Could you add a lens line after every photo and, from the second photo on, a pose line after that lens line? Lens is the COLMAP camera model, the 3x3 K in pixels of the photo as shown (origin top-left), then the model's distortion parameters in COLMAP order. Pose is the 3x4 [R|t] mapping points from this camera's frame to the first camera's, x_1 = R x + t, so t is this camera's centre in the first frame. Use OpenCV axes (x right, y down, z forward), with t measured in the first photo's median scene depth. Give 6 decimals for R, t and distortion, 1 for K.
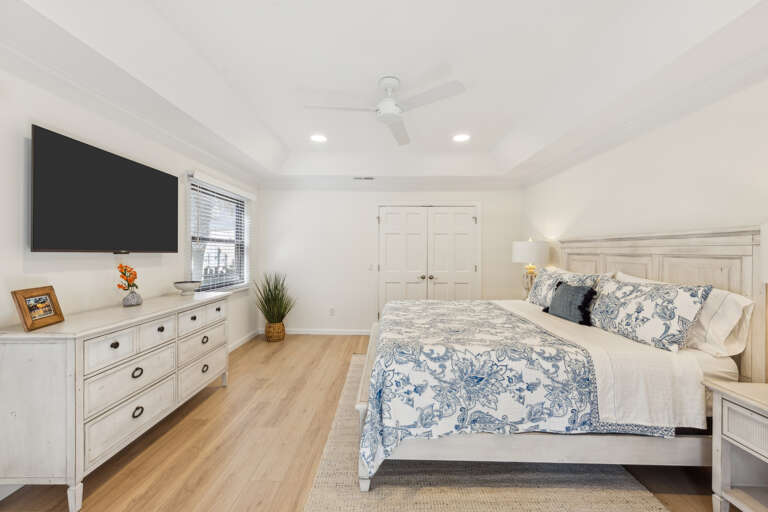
lens RADIAL K [[322.8, 0, 380.0], [0, 322.8, 250.6], [0, 0, 1]] dist [0.004906, -0.000992]
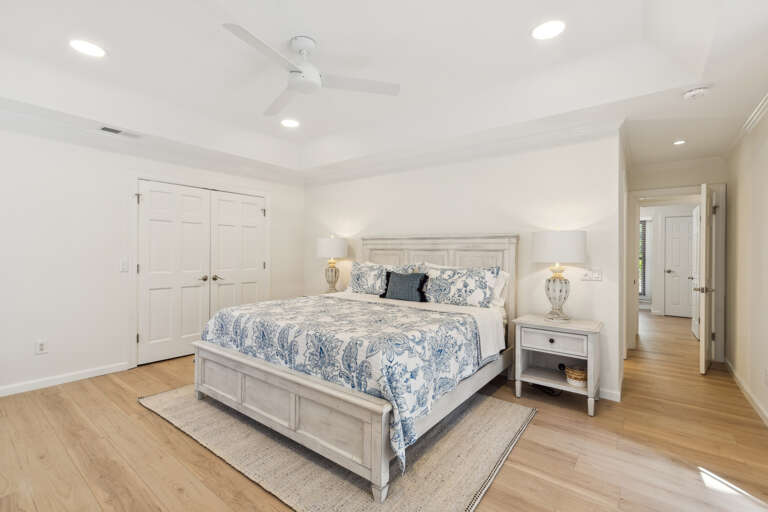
lens RADIAL K [[343.3, 0, 383.2], [0, 343.3, 253.1], [0, 0, 1]] dist [0.011960, 0.000295]
pose [[0.587415, 0.000377, 0.809285, -0.669818], [-0.009782, 0.999930, 0.006635, 0.023635], [-0.809226, -0.011814, 0.587378, 0.341643]]
